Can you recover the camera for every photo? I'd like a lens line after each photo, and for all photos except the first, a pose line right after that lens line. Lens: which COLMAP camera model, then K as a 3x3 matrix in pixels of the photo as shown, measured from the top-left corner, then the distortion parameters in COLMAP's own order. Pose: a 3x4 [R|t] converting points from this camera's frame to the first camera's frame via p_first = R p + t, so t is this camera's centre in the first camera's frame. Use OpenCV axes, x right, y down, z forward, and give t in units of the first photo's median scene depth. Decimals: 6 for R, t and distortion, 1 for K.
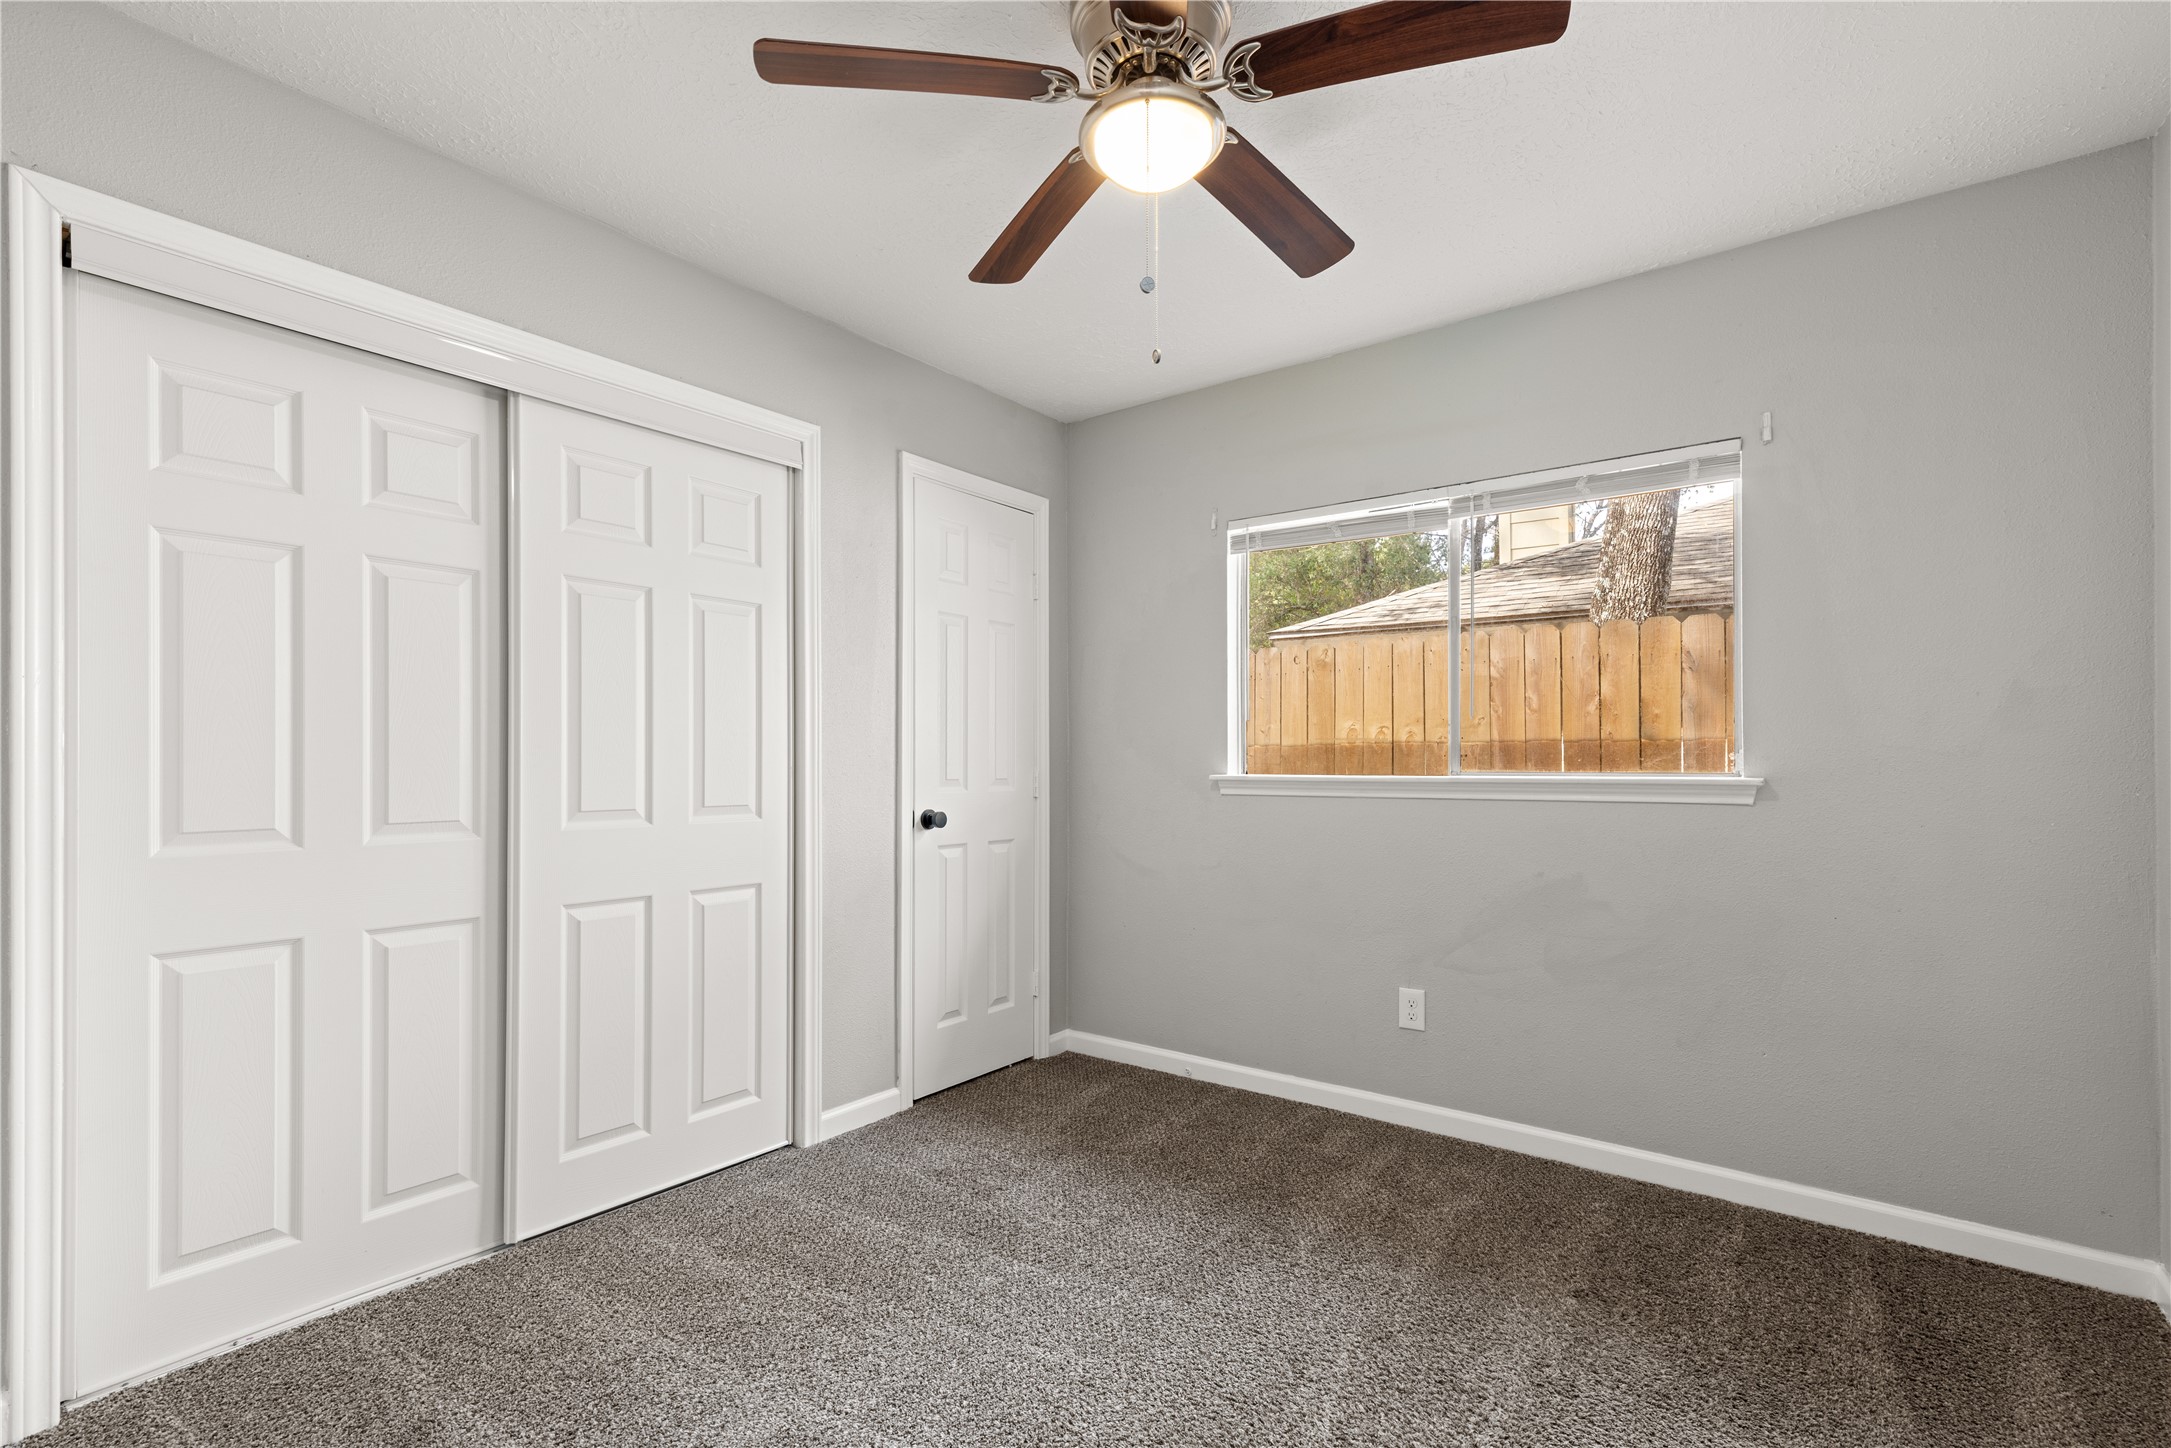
lens RADIAL K [[991.0, 0, 1078.2], [0, 991.0, 768.0], [0, 0, 1]] dist [-0.000723, -0.000181]
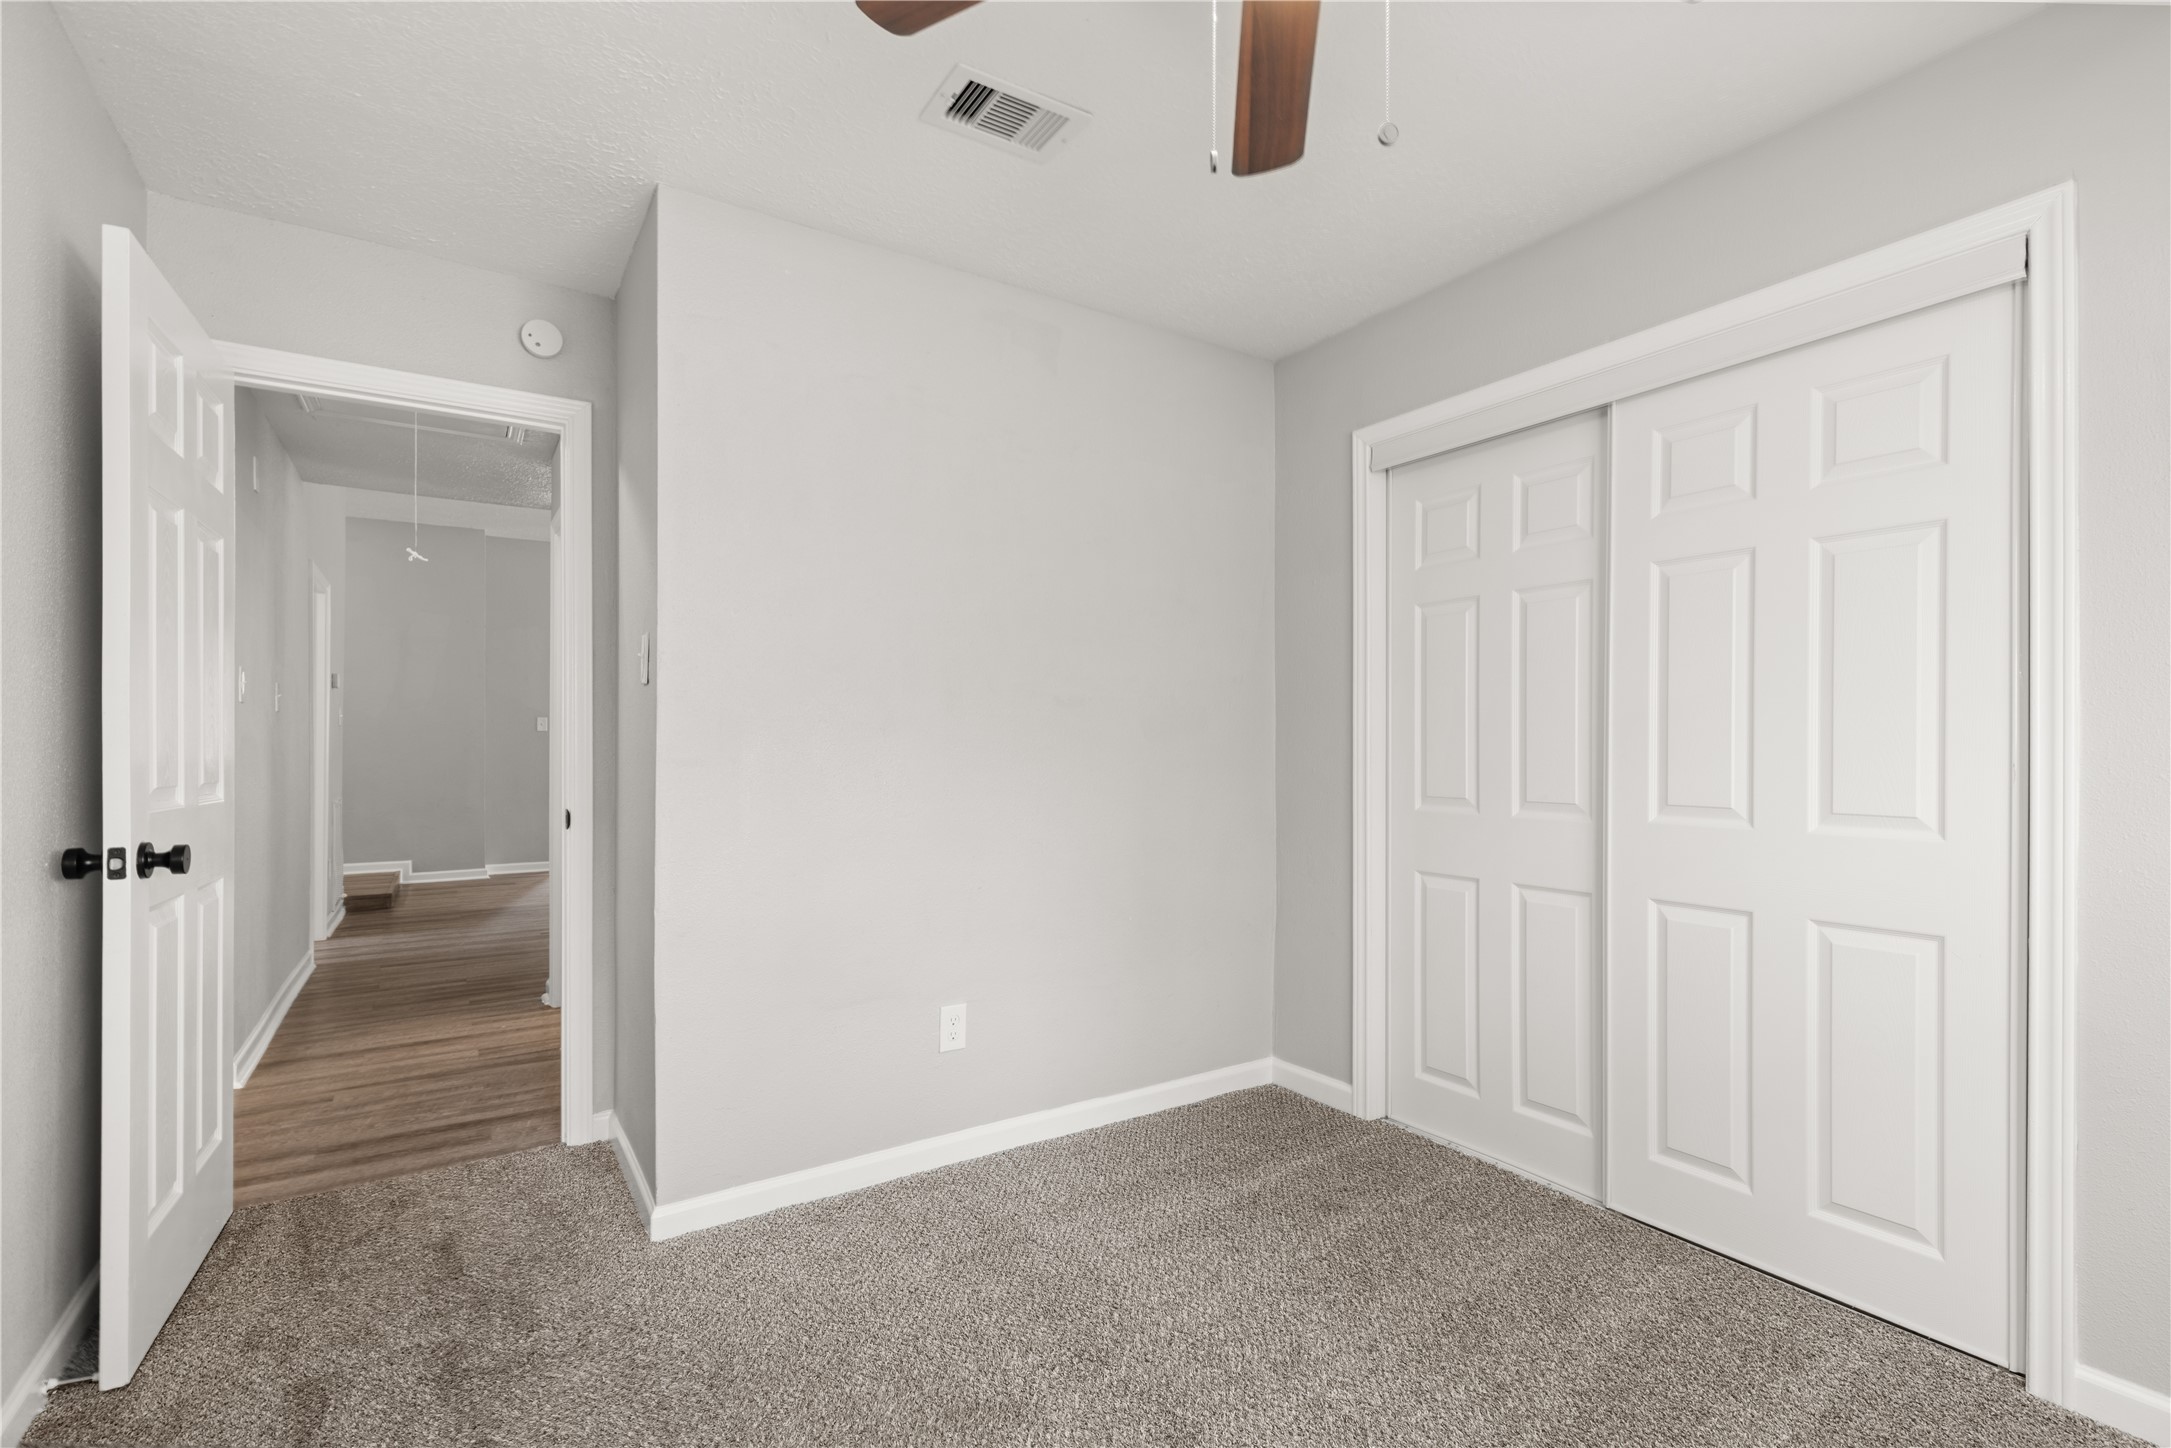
lens RADIAL K [[983.9, 0, 1078.3], [0, 983.9, 739.0], [0, 0, 1]] dist [0.000105, 0.000234]
pose [[-0.332761, -0.001394, -0.943010, 0.682657], [-0.003622, 0.999993, -0.000200, -0.020397], [0.943004, 0.003349, -0.332764, 0.911398]]
